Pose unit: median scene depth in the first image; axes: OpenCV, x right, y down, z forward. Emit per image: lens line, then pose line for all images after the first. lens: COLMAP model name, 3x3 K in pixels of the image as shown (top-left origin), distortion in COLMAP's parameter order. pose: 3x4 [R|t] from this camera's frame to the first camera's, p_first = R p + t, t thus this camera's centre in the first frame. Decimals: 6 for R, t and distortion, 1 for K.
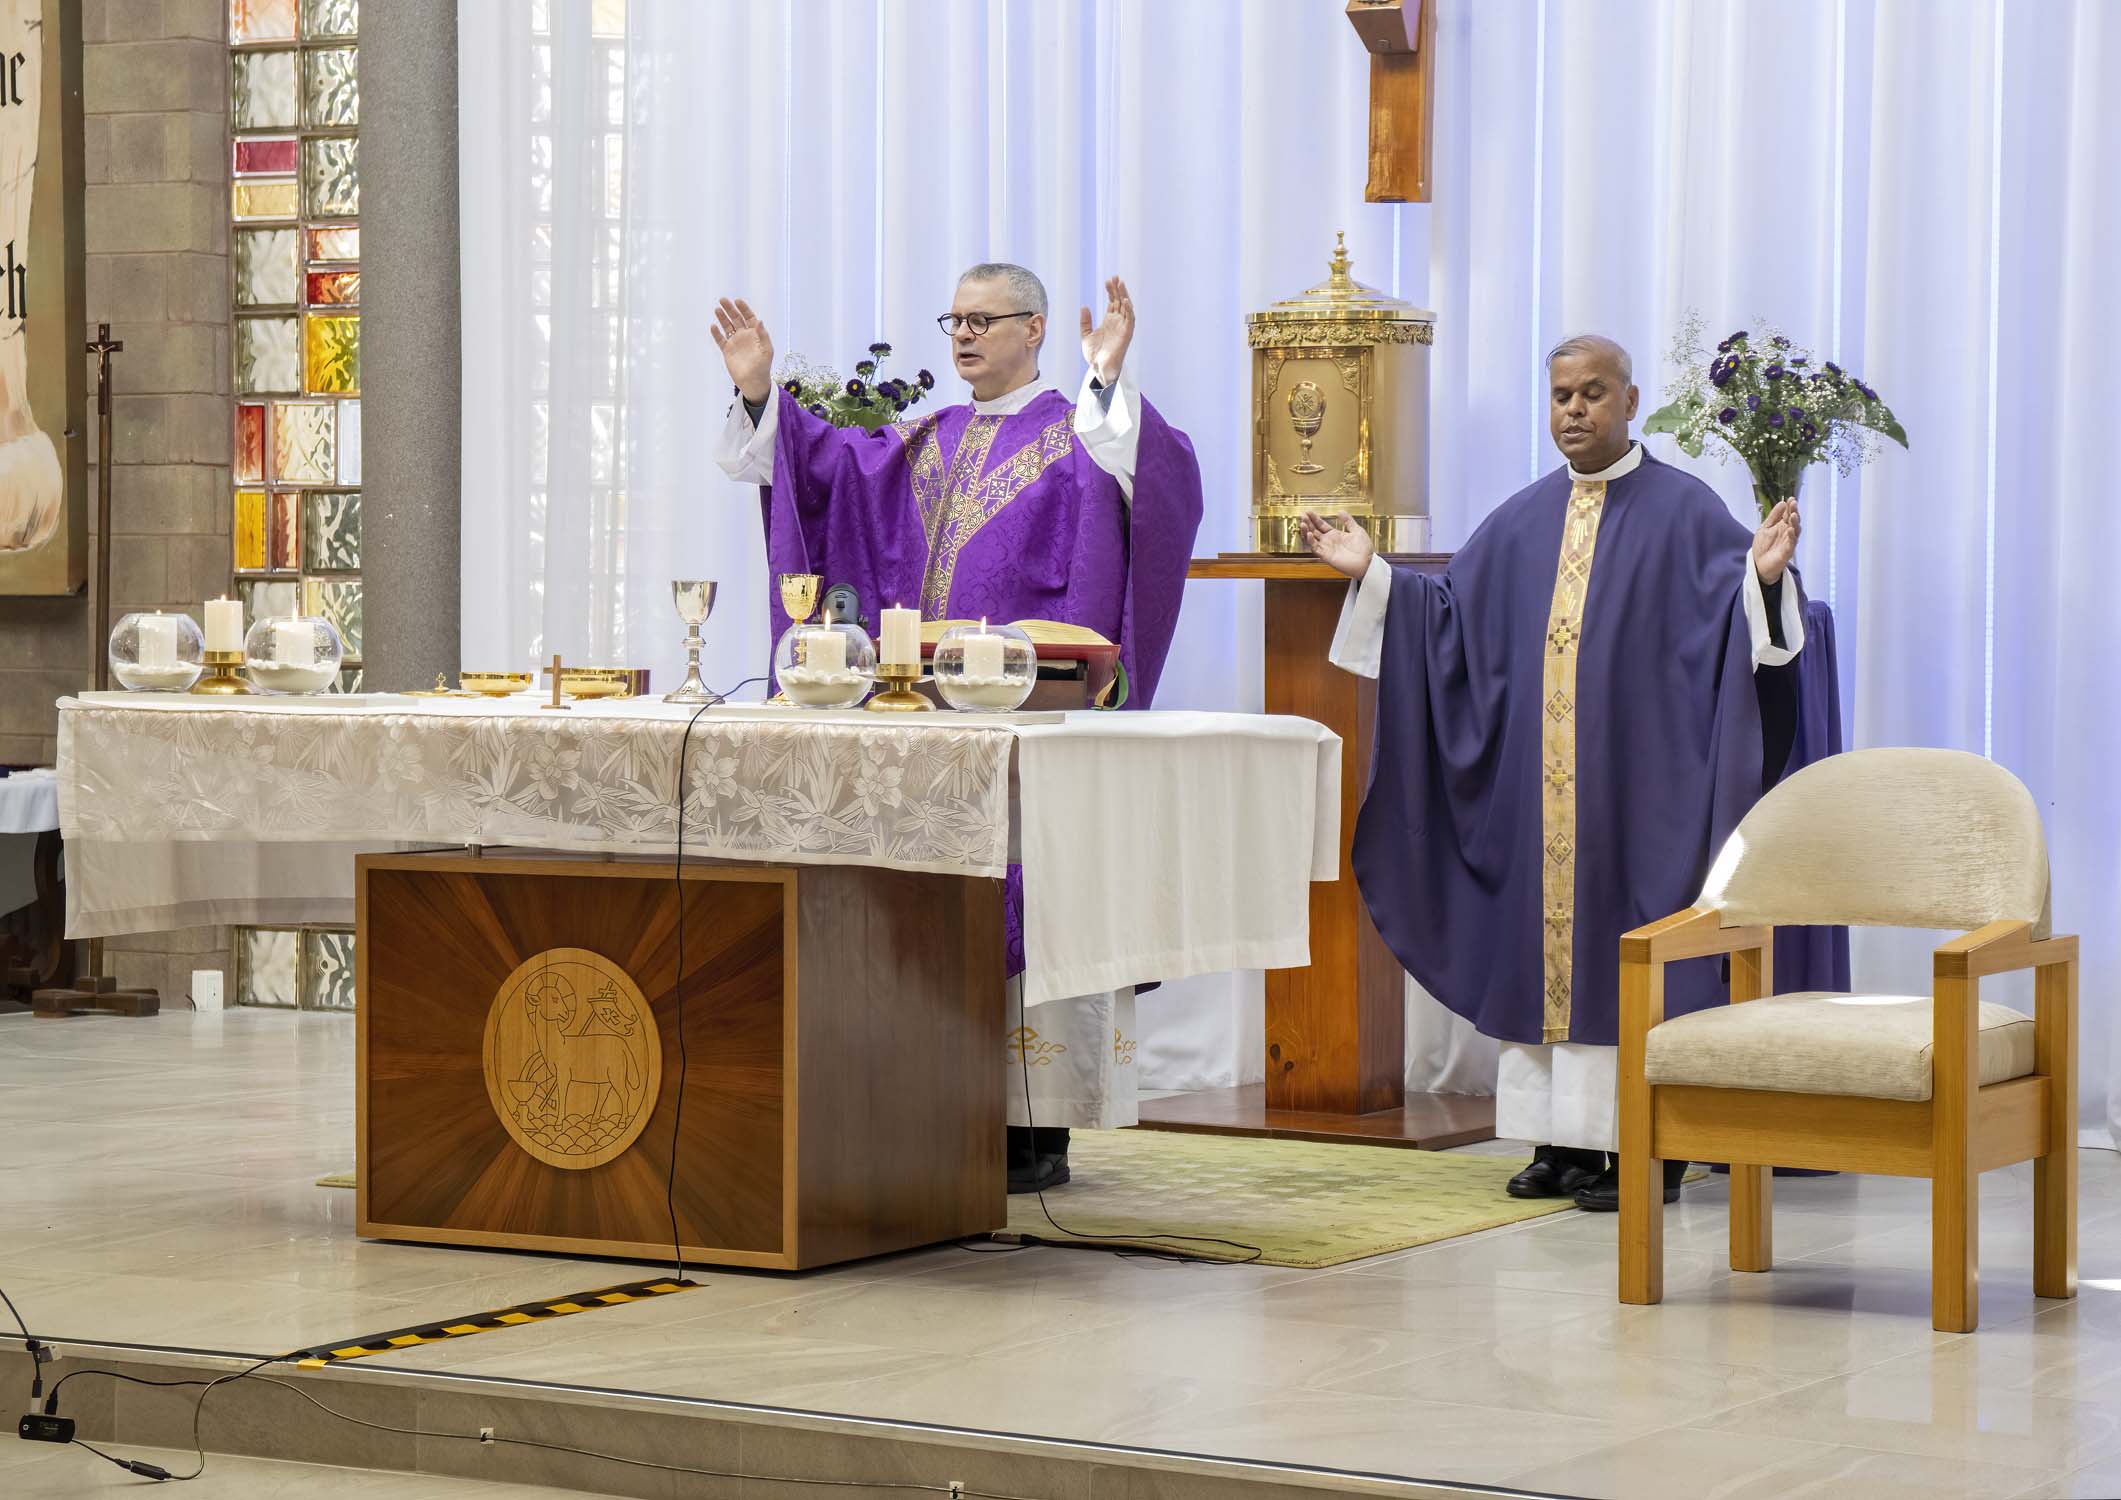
lens RADIAL K [[5215.2, 0, 1094.2], [0, 5215.2, 777.7], [0, 0, 1]] dist [0.271555, 0.000000]
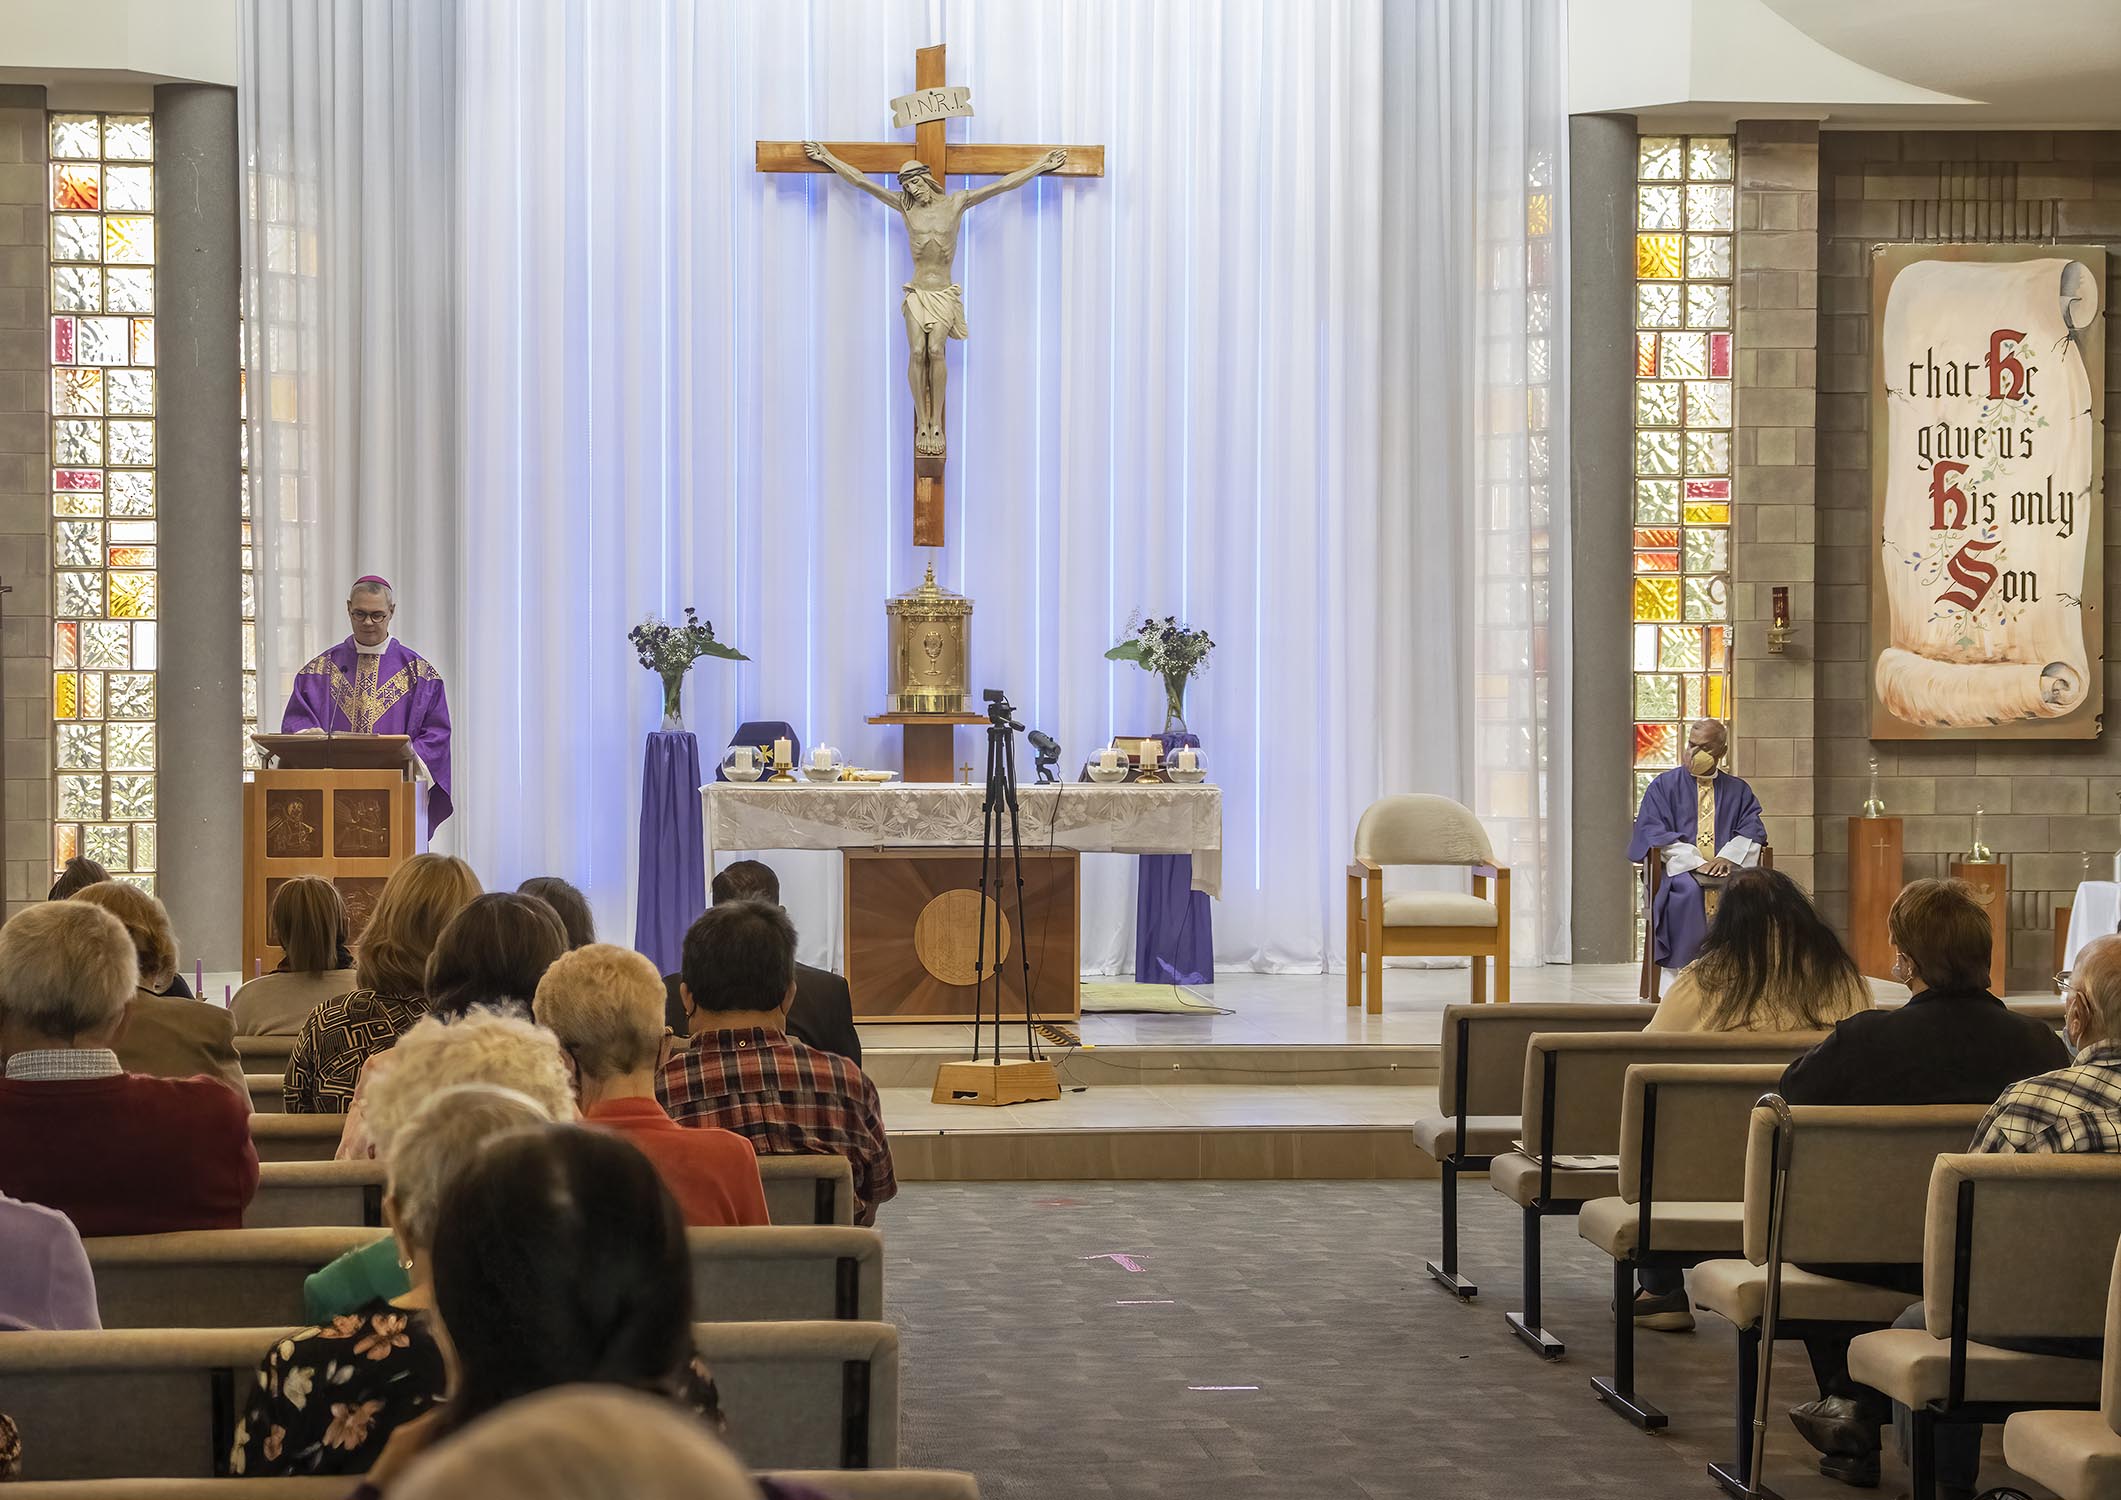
lens RADIAL K [[4409.5, 0, 1123.6], [0, 4409.5, 744.8], [0, 0, 1]] dist [0.246938, 0.000000]
pose [[0.789165, -0.007901, 0.614130, -1.179519], [0.023219, 0.999586, -0.016977, 0.003429], [-0.613742, 0.027657, 0.789022, -0.554688]]
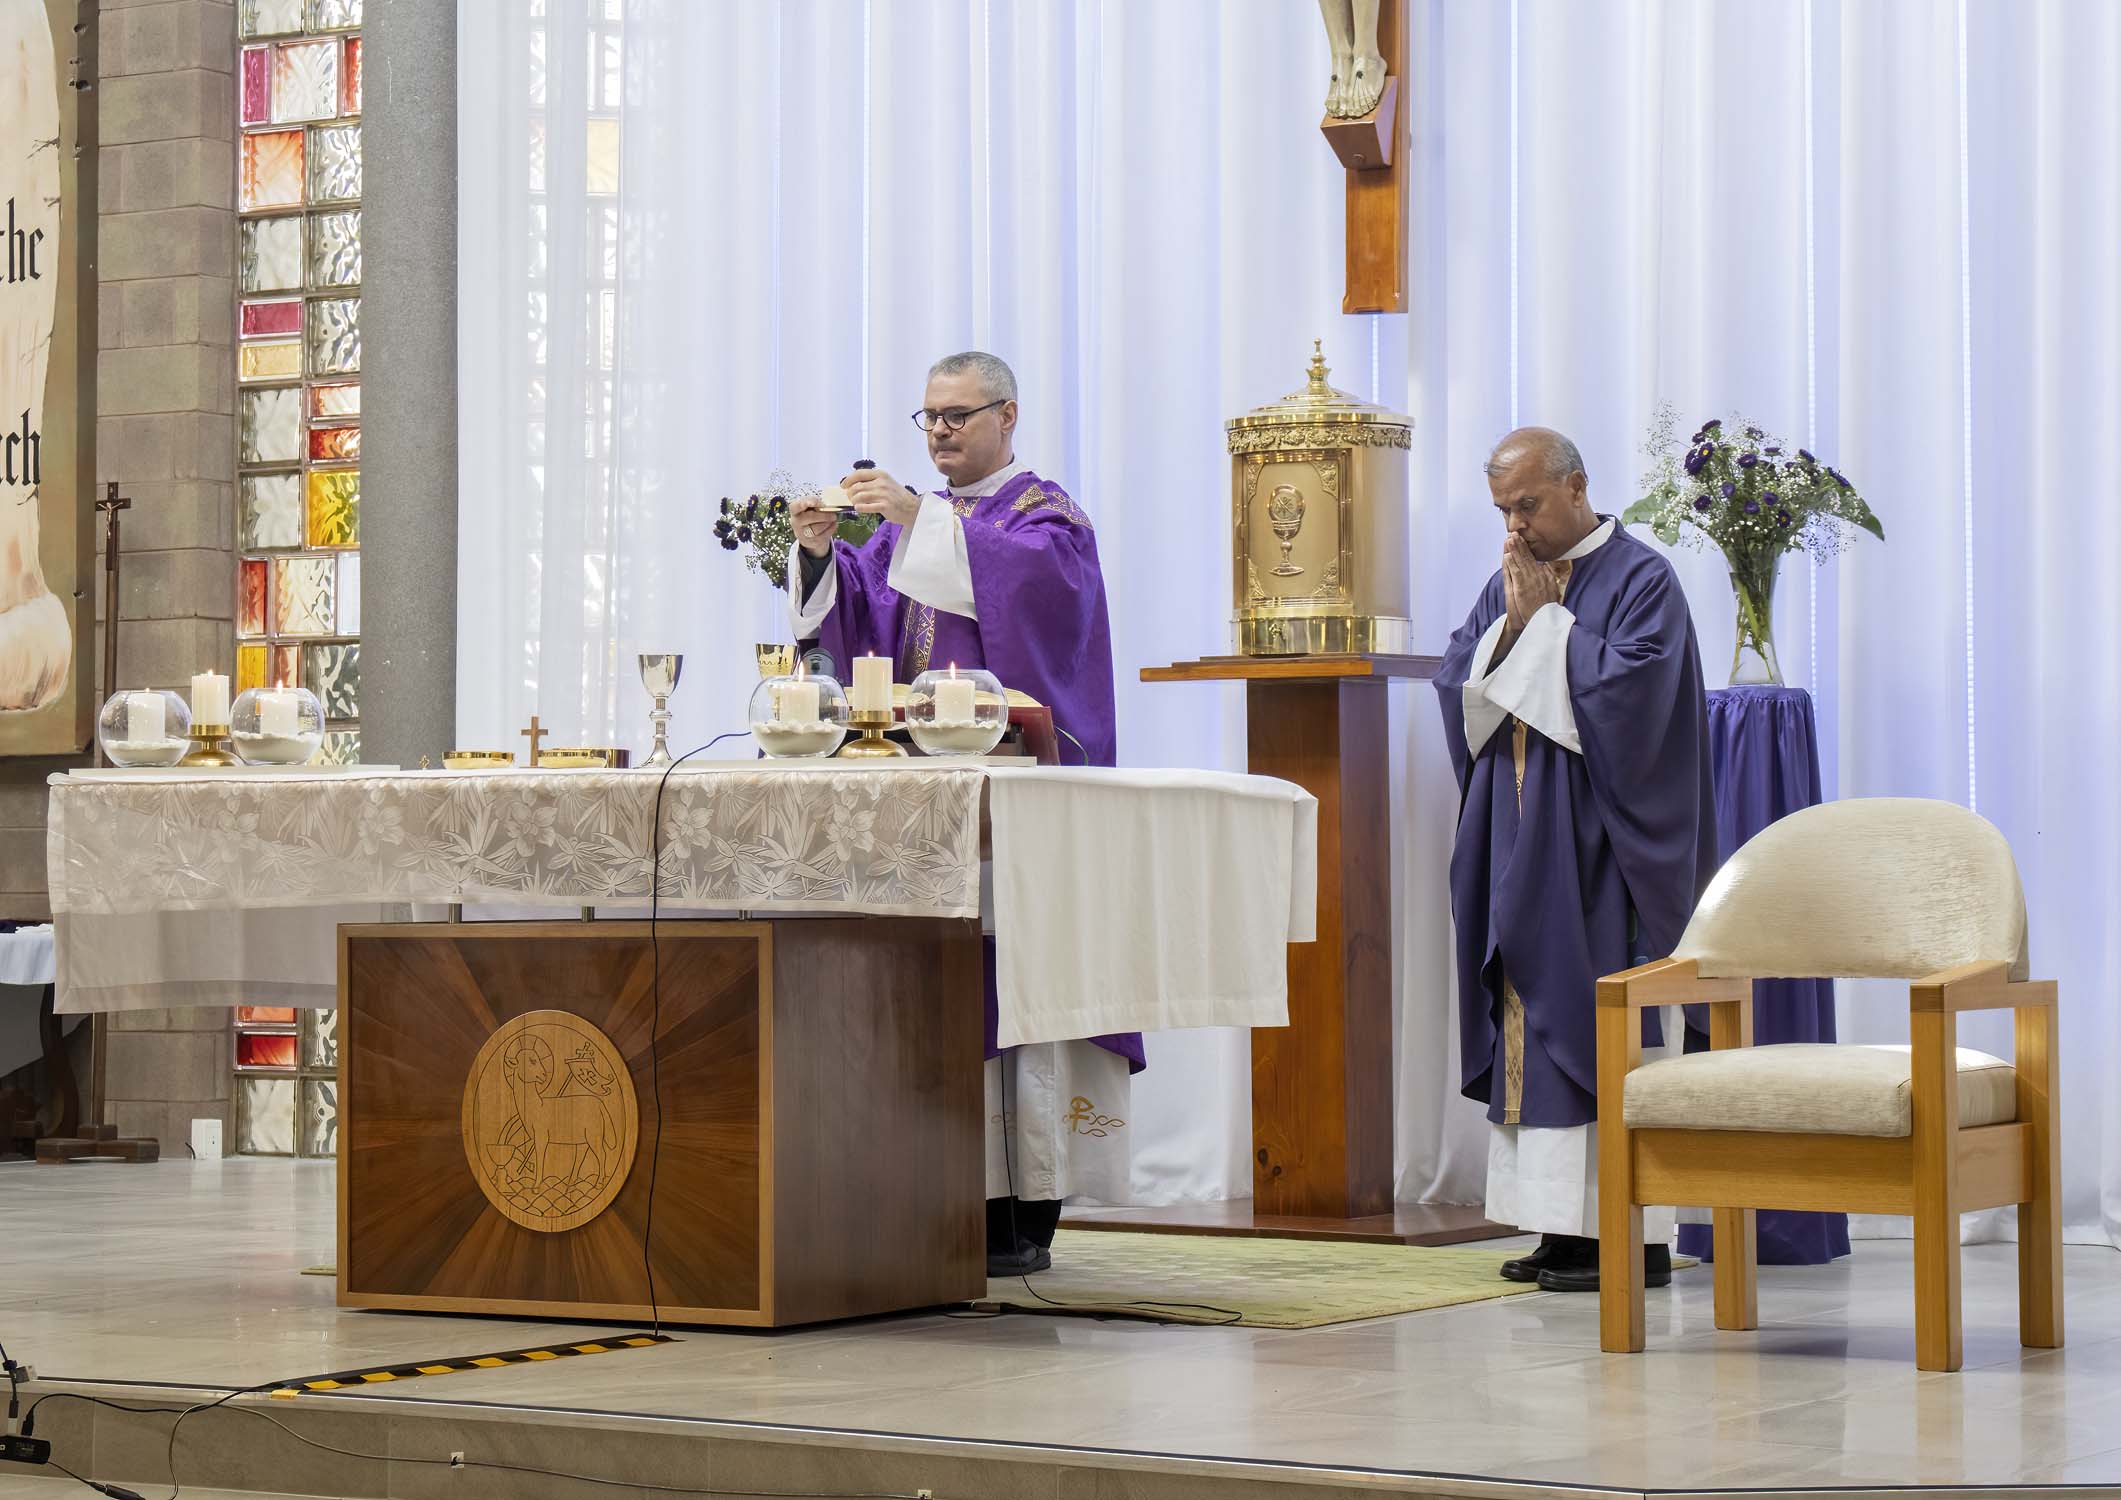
lens RADIAL K [[5198.6, 0, 956.8], [0, 5198.6, 621.3], [0, 0, 1]] dist [0.108969, 0.000000]
pose [[0.999524, -0.008310, -0.029719, 0.008023], [0.005724, 0.996272, -0.086072, 0.042495], [0.030324, 0.085861, 0.995846, 0.002489]]
